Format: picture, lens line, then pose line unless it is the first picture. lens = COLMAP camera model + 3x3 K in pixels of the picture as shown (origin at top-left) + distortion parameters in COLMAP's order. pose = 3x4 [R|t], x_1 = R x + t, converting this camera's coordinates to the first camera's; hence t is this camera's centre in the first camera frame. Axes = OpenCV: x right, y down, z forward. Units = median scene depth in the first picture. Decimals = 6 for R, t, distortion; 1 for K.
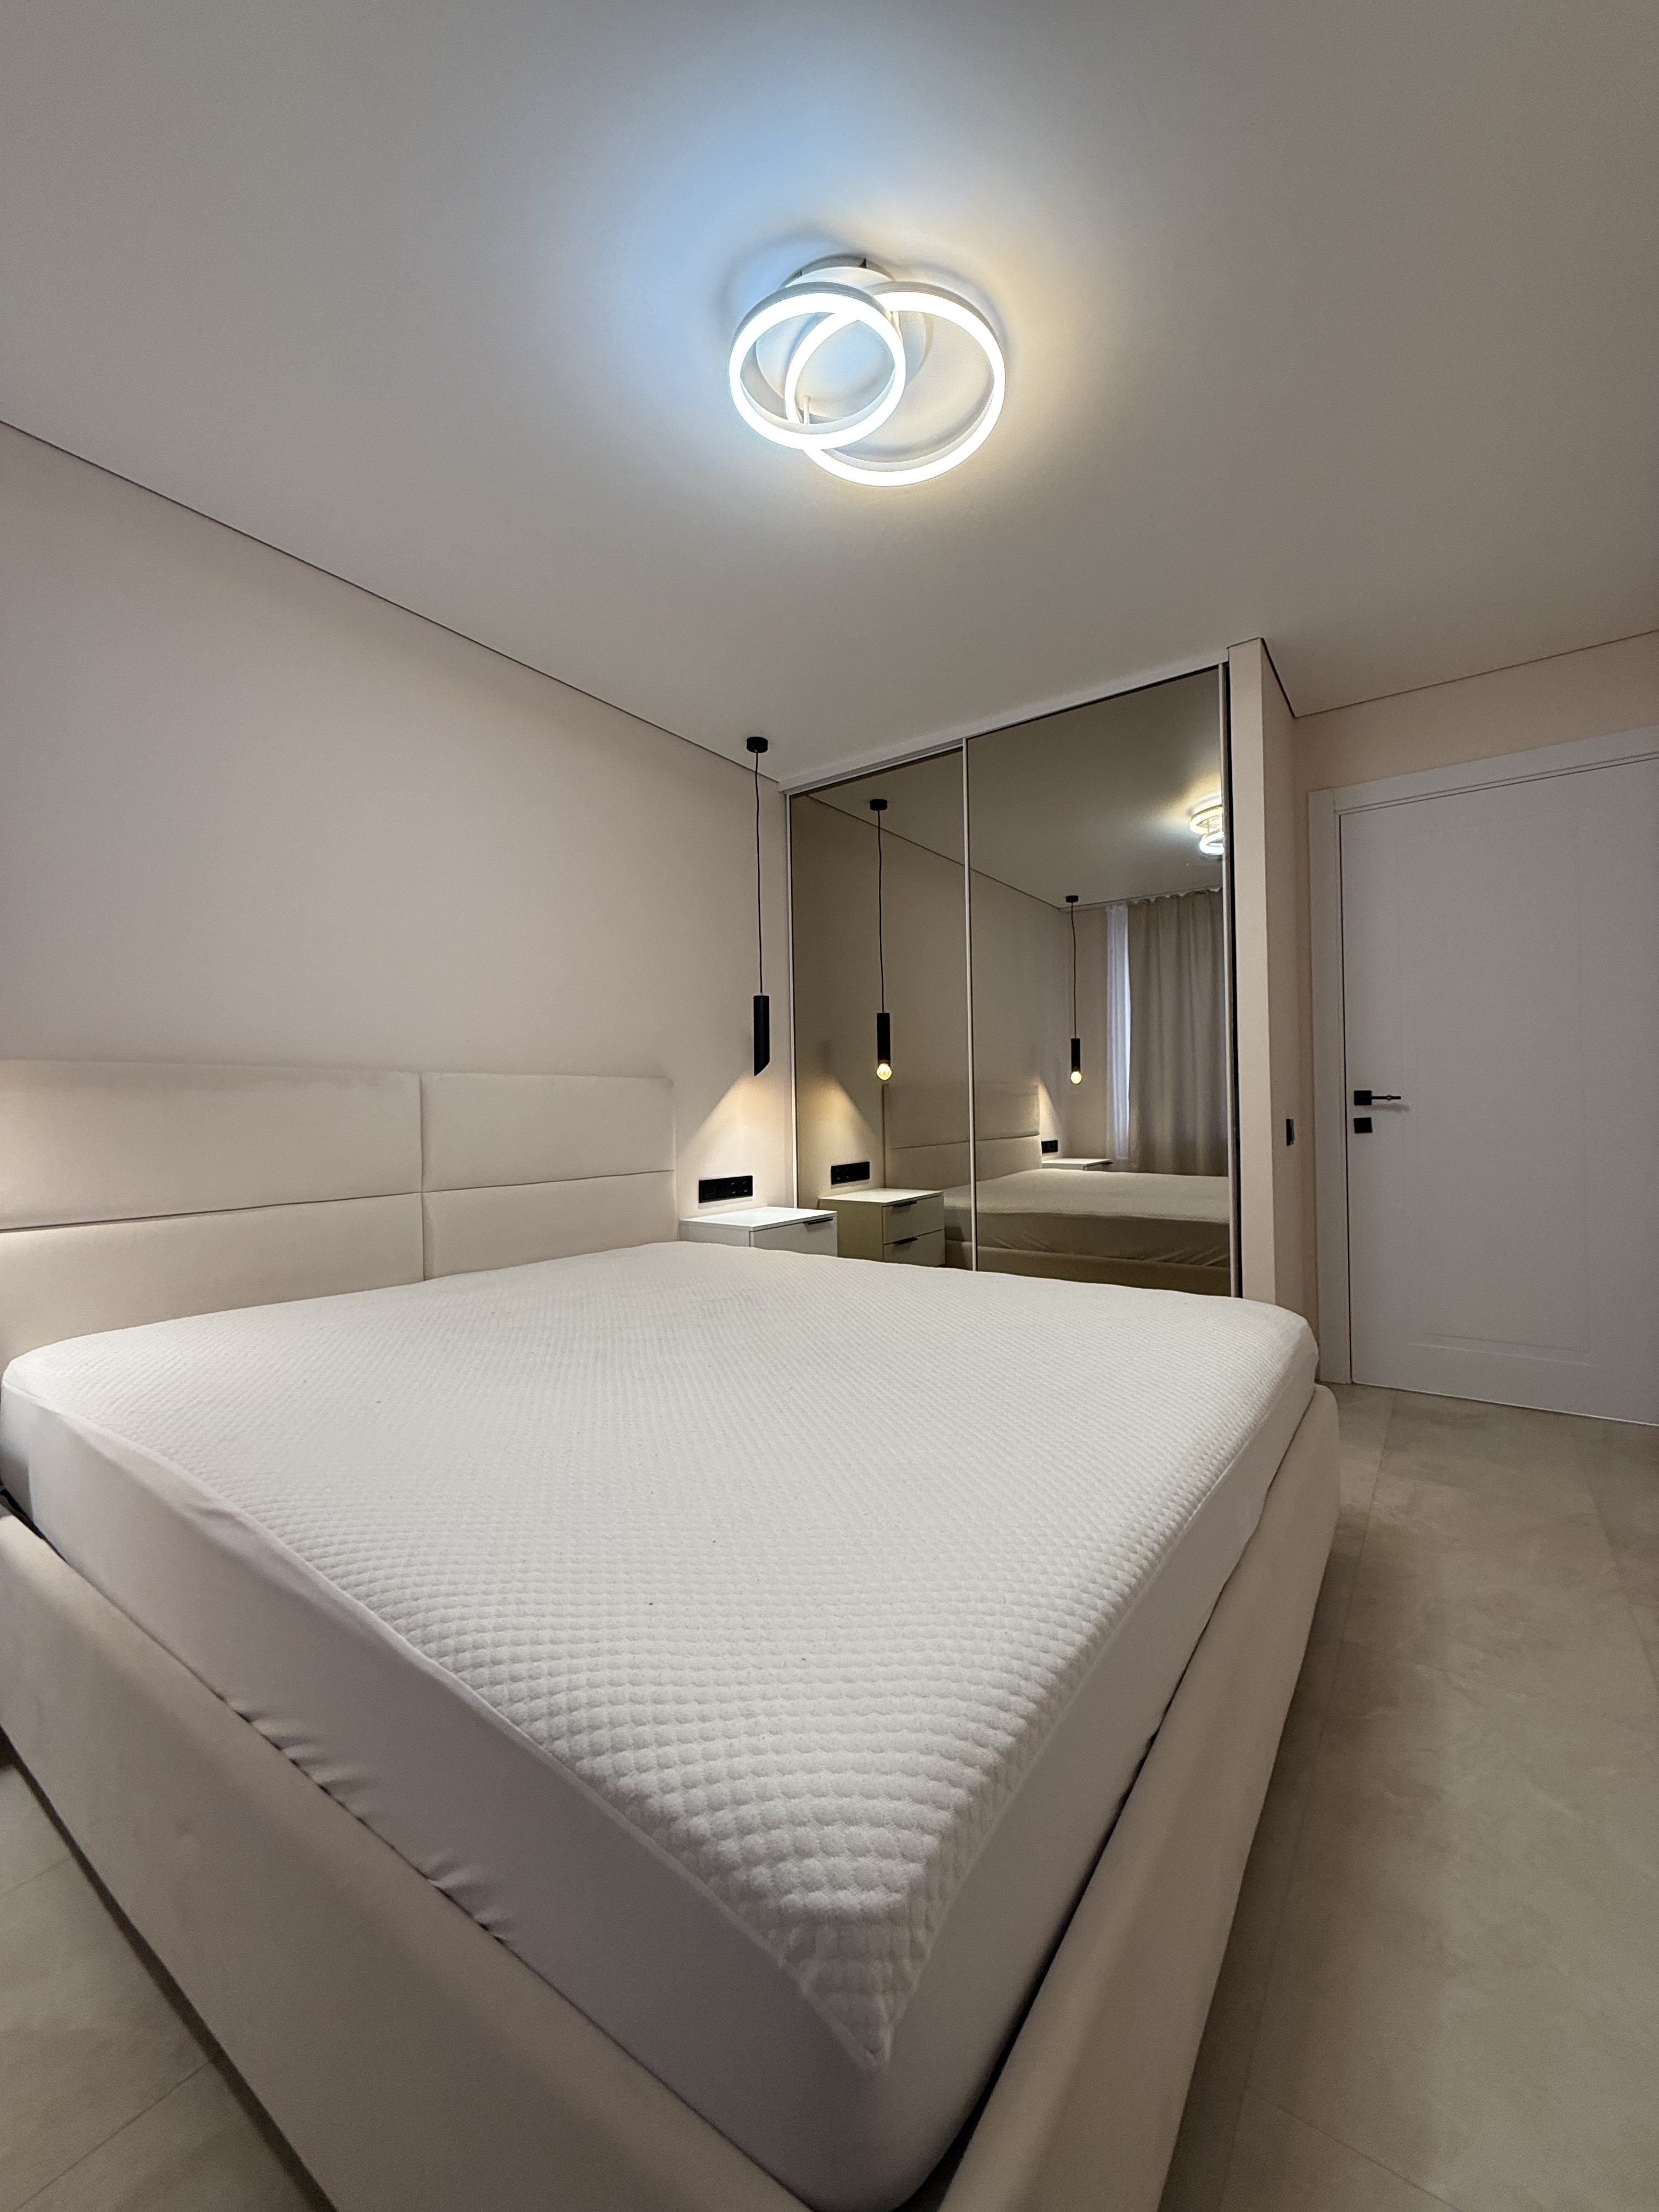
lens RADIAL K [[877.6, 0, 829.0], [0, 877.6, 1102.3], [0, 0, 1]] dist [-0.002011, 0.000540]
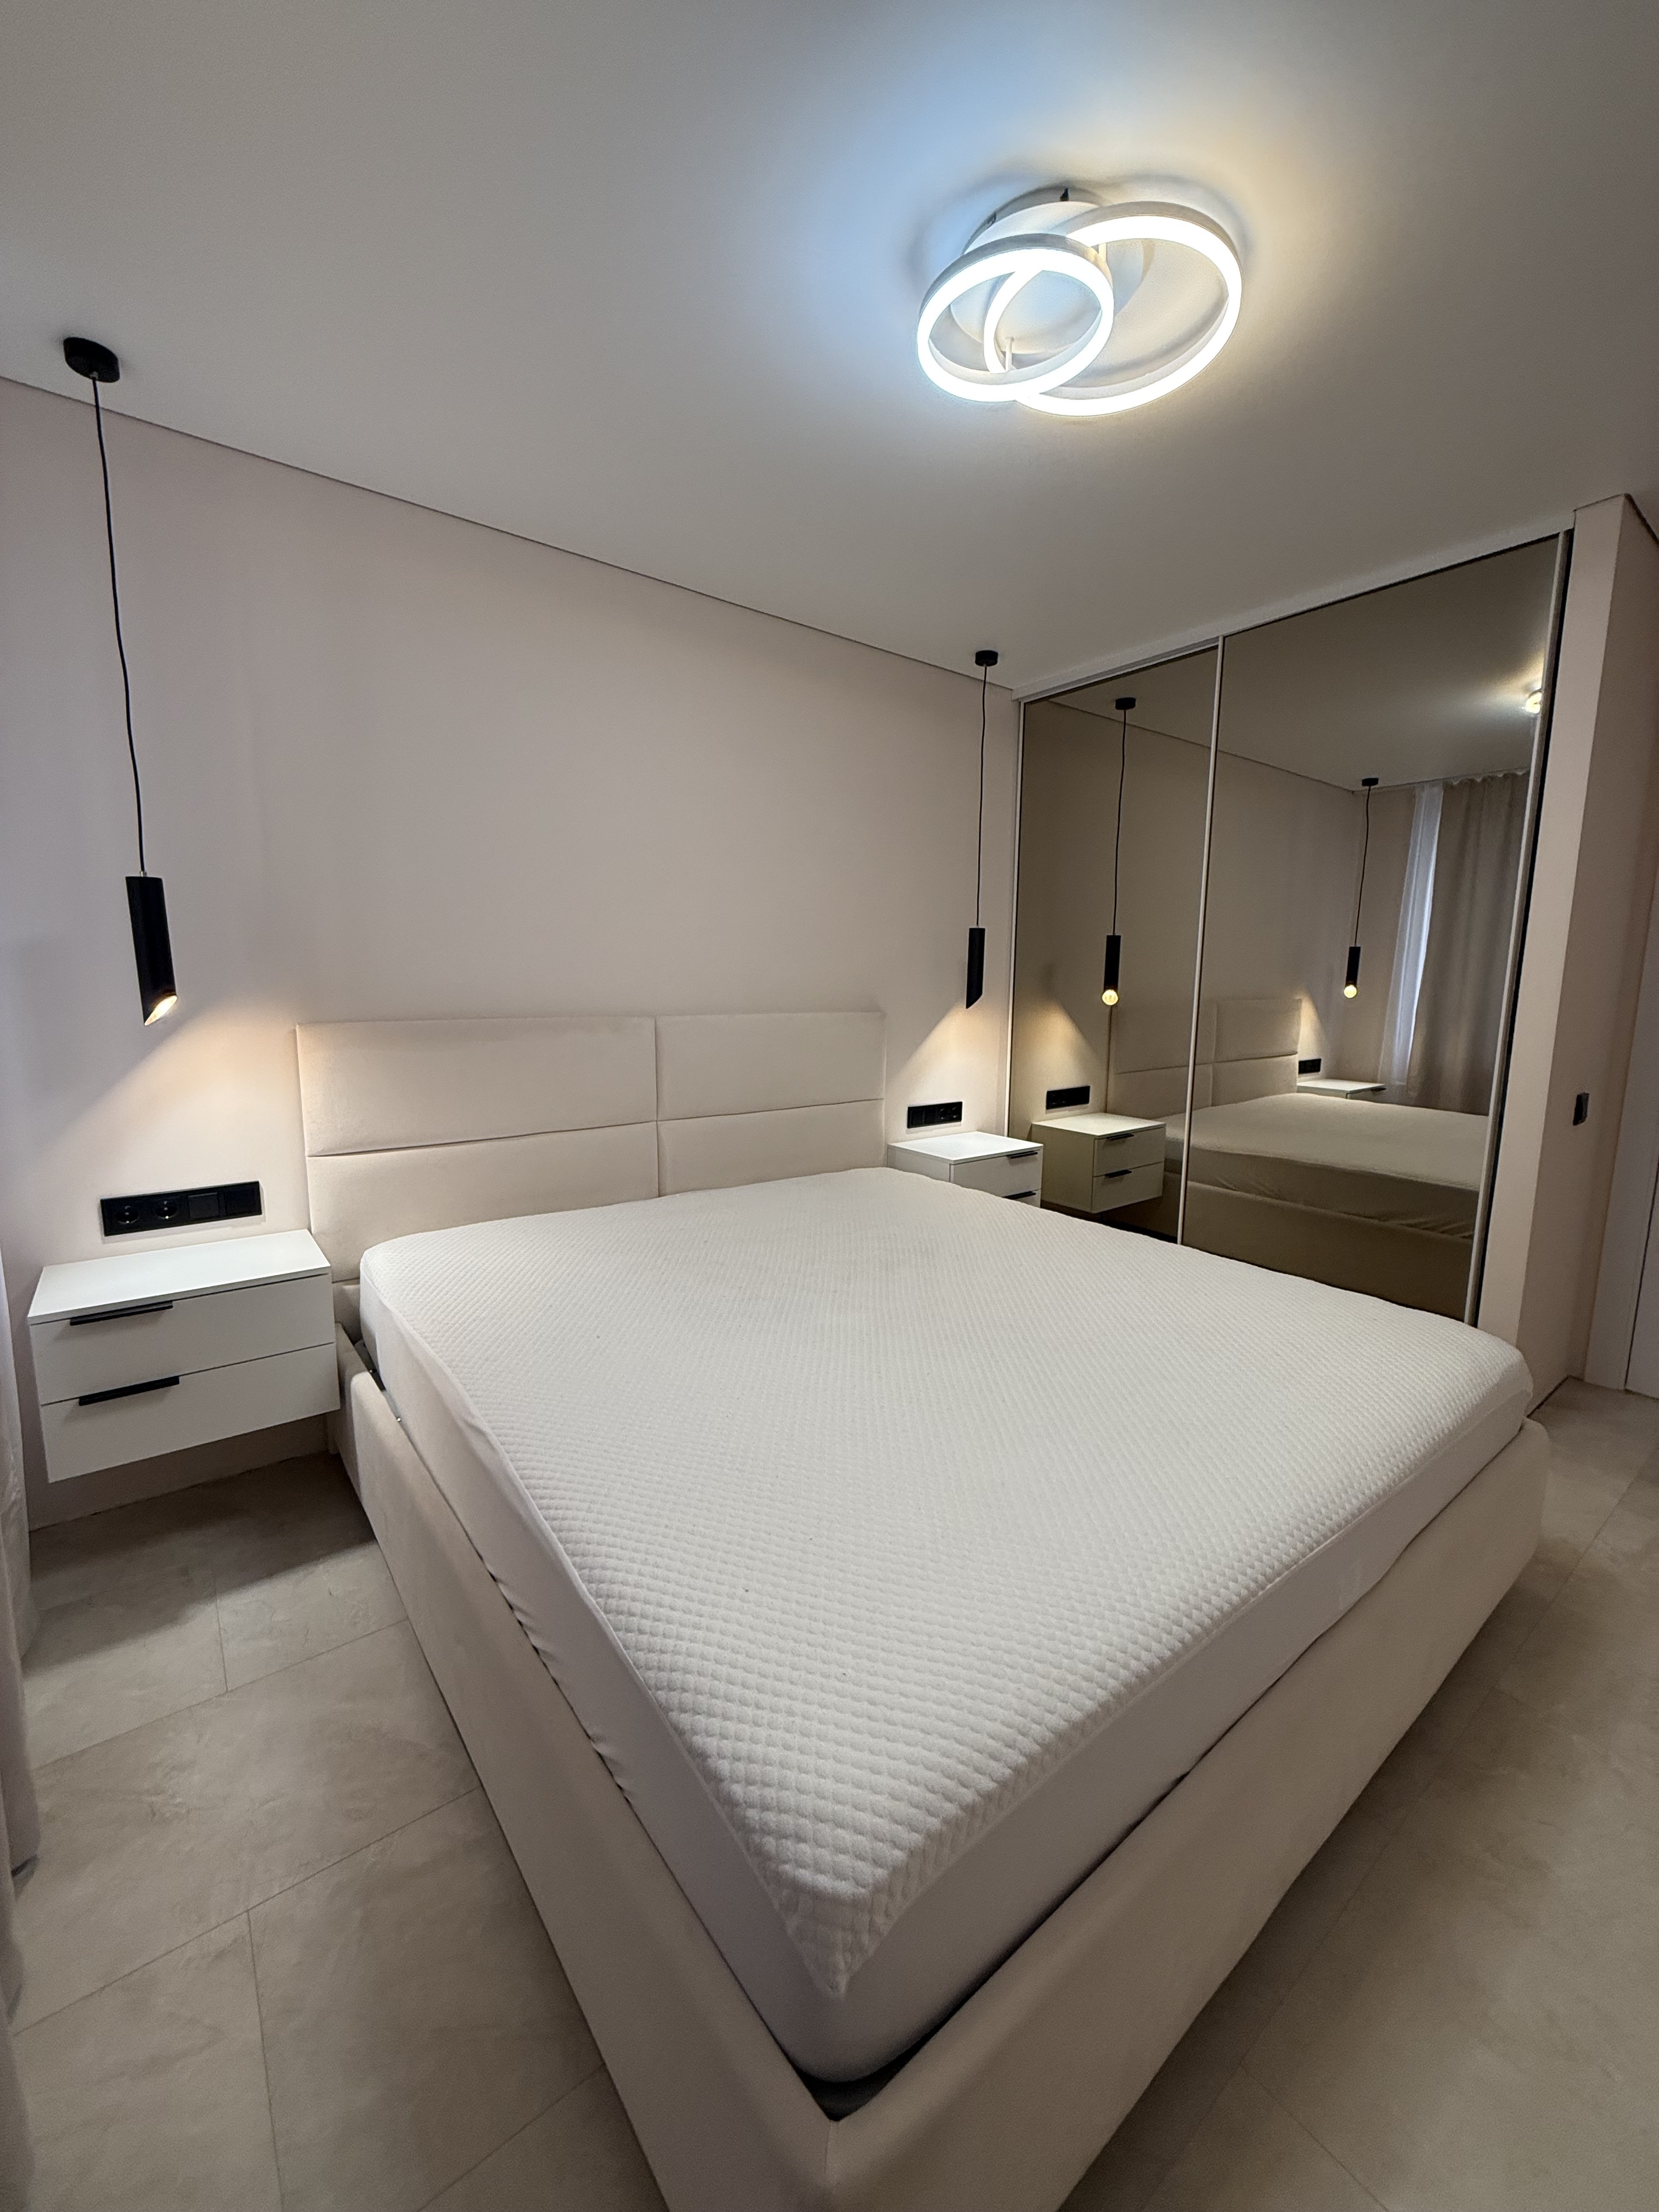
lens RADIAL K [[877.6, 0, 830.6], [0, 877.6, 1099.9], [0, 0, 1]] dist [-0.002011, 0.000540]
pose [[0.958380, 0.067061, -0.277506, 0.075475], [-0.023923, 0.987466, 0.156007, -0.115135], [0.284490, -0.142875, 0.947973, -0.025194]]
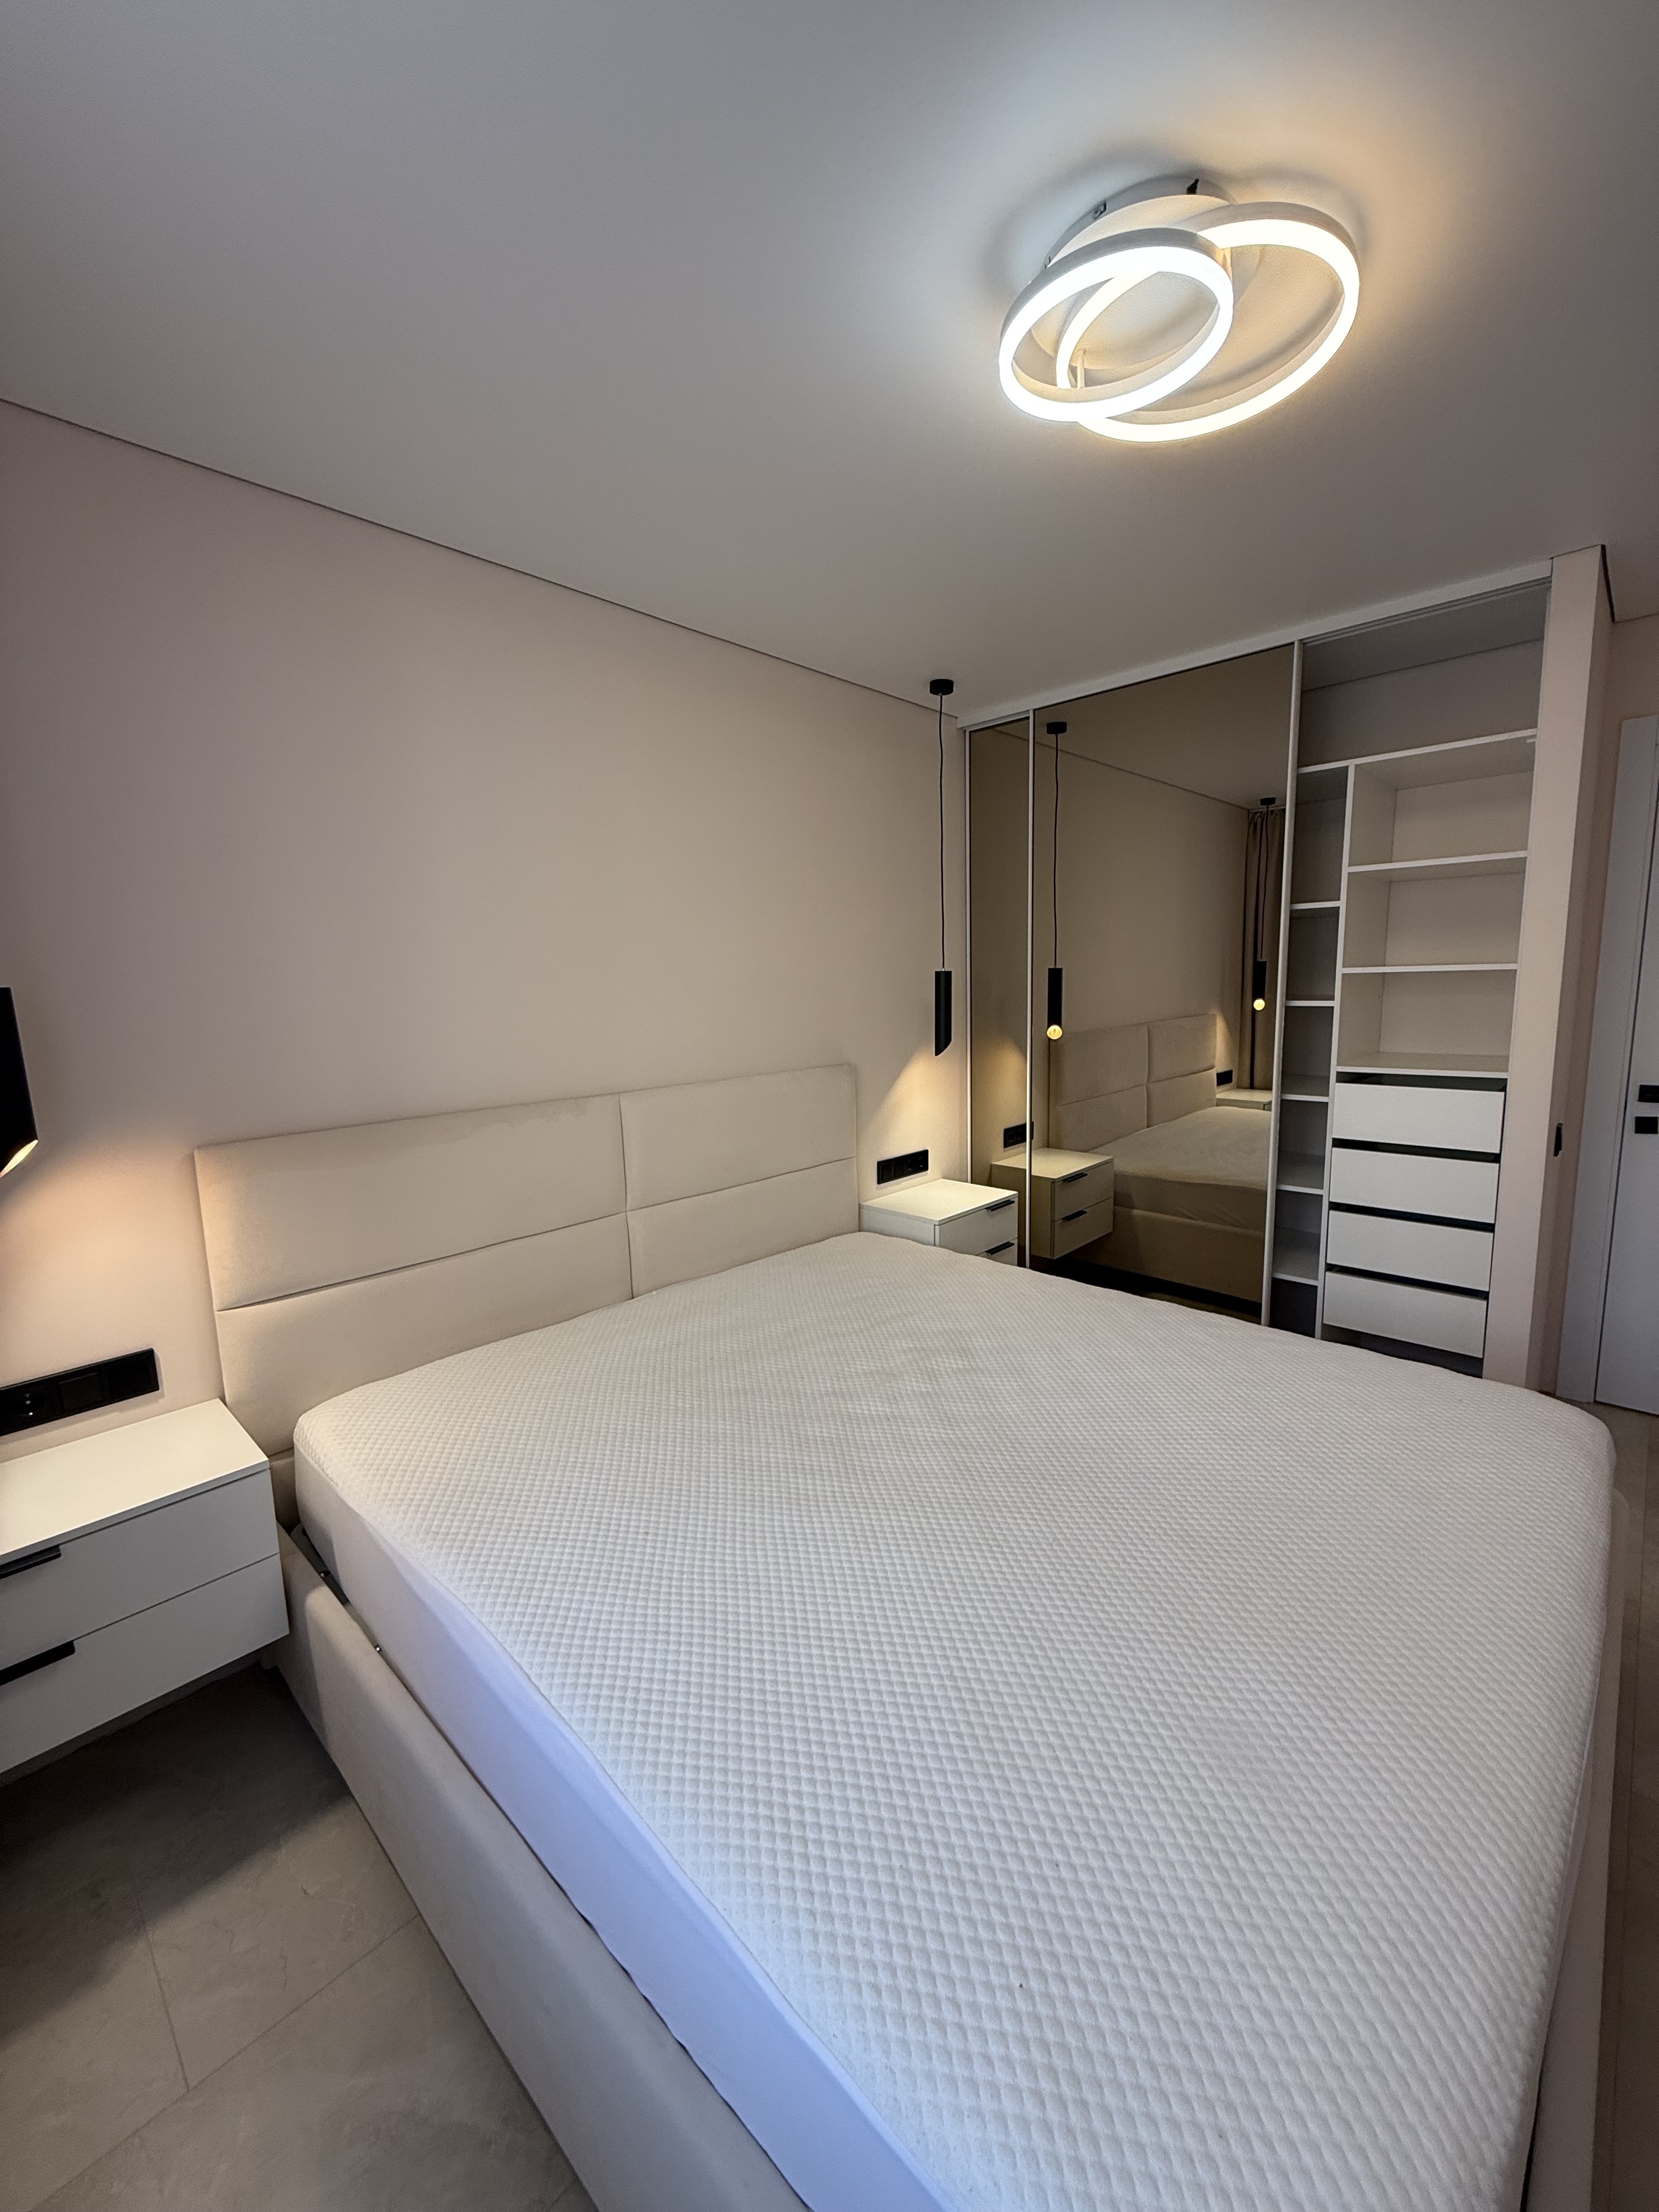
lens RADIAL K [[877.6, 0, 826.6], [0, 877.6, 1099.7], [0, 0, 1]] dist [-0.002011, 0.000540]
pose [[0.990418, 0.011732, -0.137602, -0.100480], [0.009408, 0.988338, 0.151987, -0.185416], [0.137780, -0.151825, 0.978757, 0.060897]]
